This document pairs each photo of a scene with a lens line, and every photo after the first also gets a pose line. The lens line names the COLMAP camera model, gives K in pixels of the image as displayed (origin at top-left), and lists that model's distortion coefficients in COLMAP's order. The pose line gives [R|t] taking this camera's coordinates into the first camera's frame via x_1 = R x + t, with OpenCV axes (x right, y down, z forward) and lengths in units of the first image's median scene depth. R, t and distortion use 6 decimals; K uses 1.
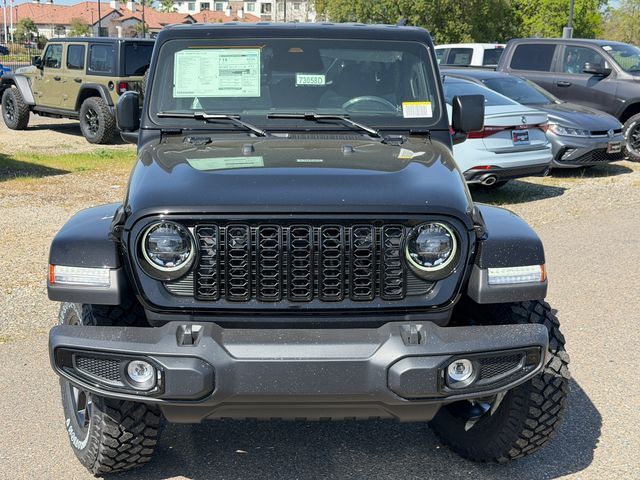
lens RADIAL K [[917.1, 0, 331.2], [0, 917.1, 241.1], [0, 0, 1]] dist [0.077790, 0.013453]
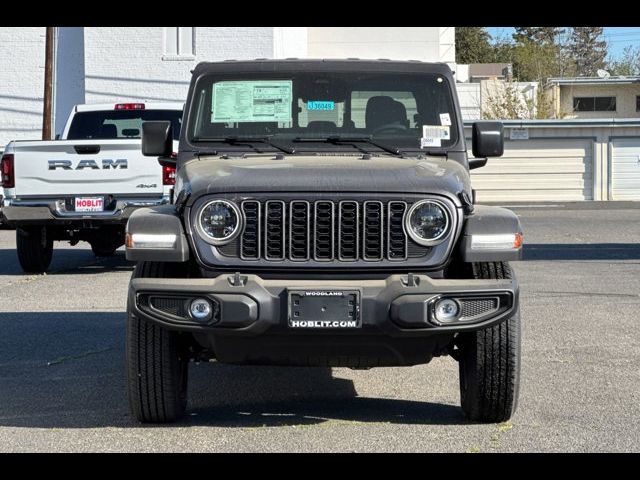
lens RADIAL K [[1795.5, 0, 320.0], [0, 1795.5, 240.0], [0, 0, 1]] dist [0.061738, 0.585613]
pose [[0.998825, 0.003480, -0.048335, 0.080200], [-0.011033, 0.987553, -0.156899, 0.421863], [0.047187, 0.157248, 0.986431, -1.438196]]
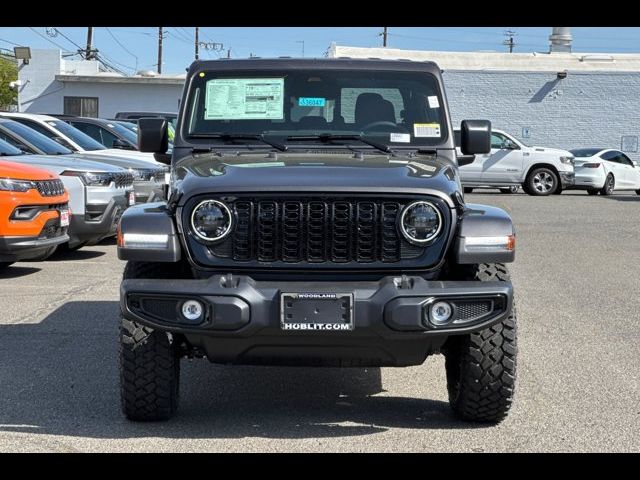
lens RADIAL K [[1522.9, 0, 320.0], [0, 1522.9, 240.0], [0, 0, 1]] dist [-0.263523, -0.066103]
pose [[0.999282, 0.005638, -0.037468, 0.048732], [-0.010653, 0.990784, -0.135033, 0.314034], [0.036361, 0.135335, 0.990132, -1.057985]]
